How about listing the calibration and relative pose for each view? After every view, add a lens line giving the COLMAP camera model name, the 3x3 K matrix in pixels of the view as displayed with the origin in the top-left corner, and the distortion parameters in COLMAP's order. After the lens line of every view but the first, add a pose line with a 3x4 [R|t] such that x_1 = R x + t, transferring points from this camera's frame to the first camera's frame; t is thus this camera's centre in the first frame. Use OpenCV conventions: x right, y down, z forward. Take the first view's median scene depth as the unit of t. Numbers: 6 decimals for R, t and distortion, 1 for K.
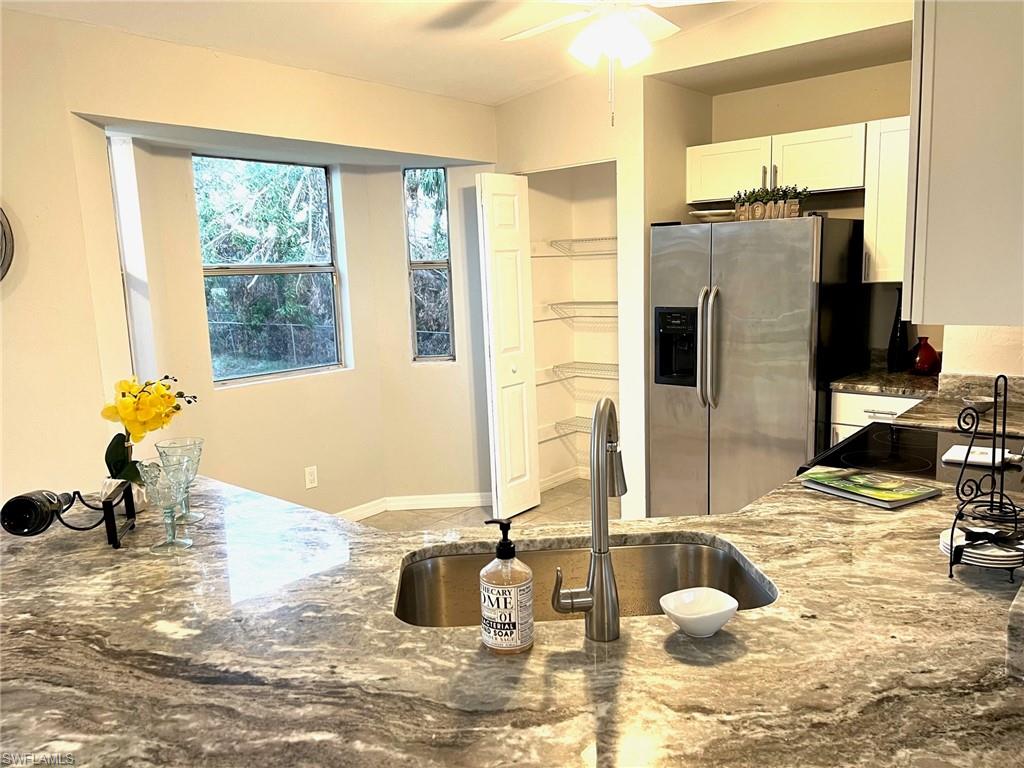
lens RADIAL K [[774.9, 0, 506.7], [0, 774.9, 384.3], [0, 0, 1]] dist [0.043144, -0.045153]
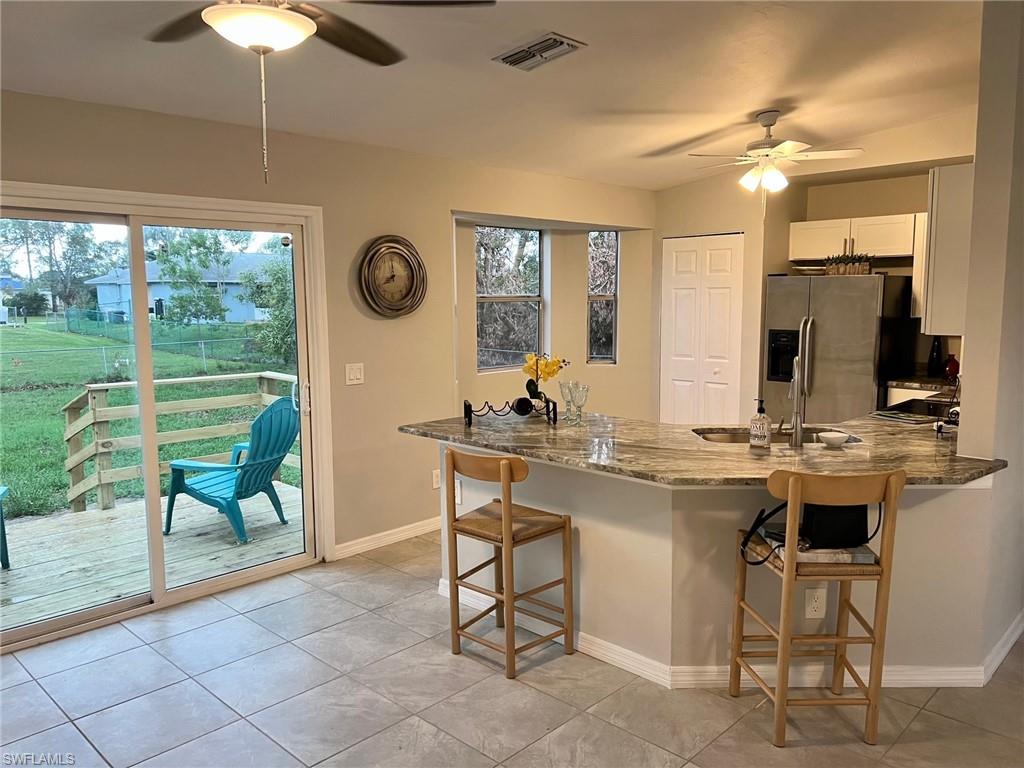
lens RADIAL K [[774.9, 0, 506.7], [0, 774.9, 384.3], [0, 0, 1]] dist [0.043144, -0.045153]
pose [[0.997425, 0.034091, -0.063091, -0.246351], [-0.036152, 0.998839, -0.031829, 0.082988], [0.061933, 0.034028, 0.997500, -0.606391]]
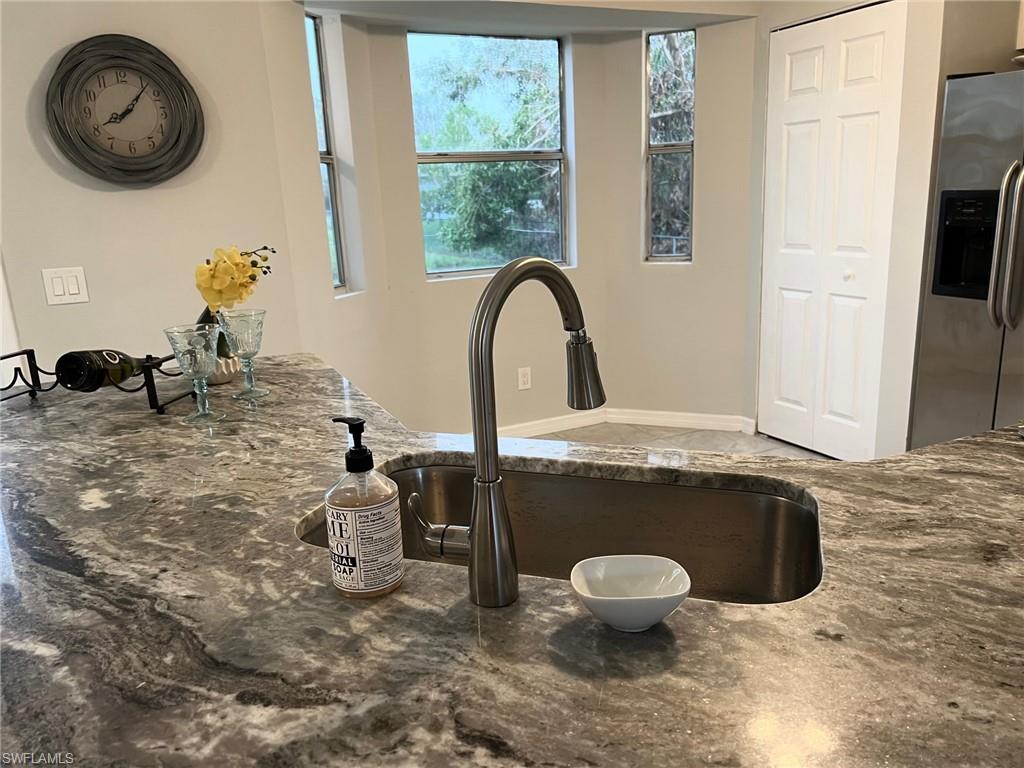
lens RADIAL K [[780.2, 0, 510.3], [0, 780.2, 388.7], [0, 0, 1]] dist [0.037497, -0.043083]
pose [[0.915215, 0.092177, -0.392283, 0.141579], [-0.047193, 0.991305, 0.122830, 0.017917], [0.400194, -0.093903, 0.911607, 0.138135]]
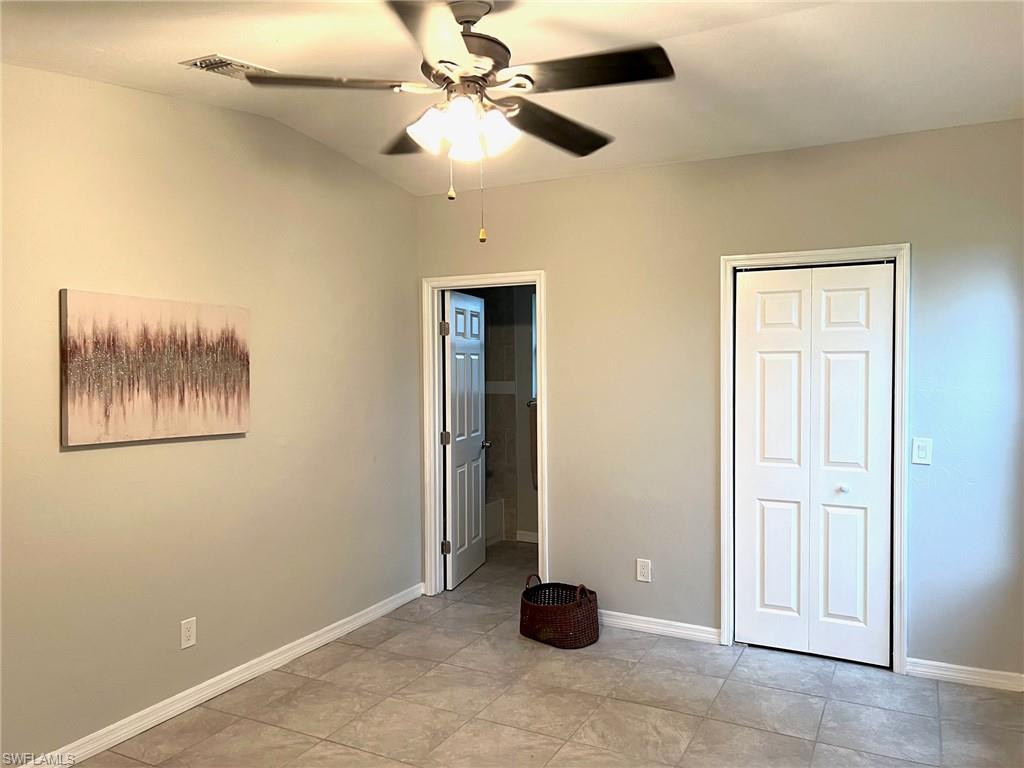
lens RADIAL K [[774.9, 0, 506.7], [0, 774.9, 384.3], [0, 0, 1]] dist [0.043144, -0.045153]
pose [[0.975931, 0.028464, 0.216215, -0.591379], [-0.001076, 0.992062, -0.125742, -0.028539], [-0.218078, 0.122483, 0.968215, 0.247340]]
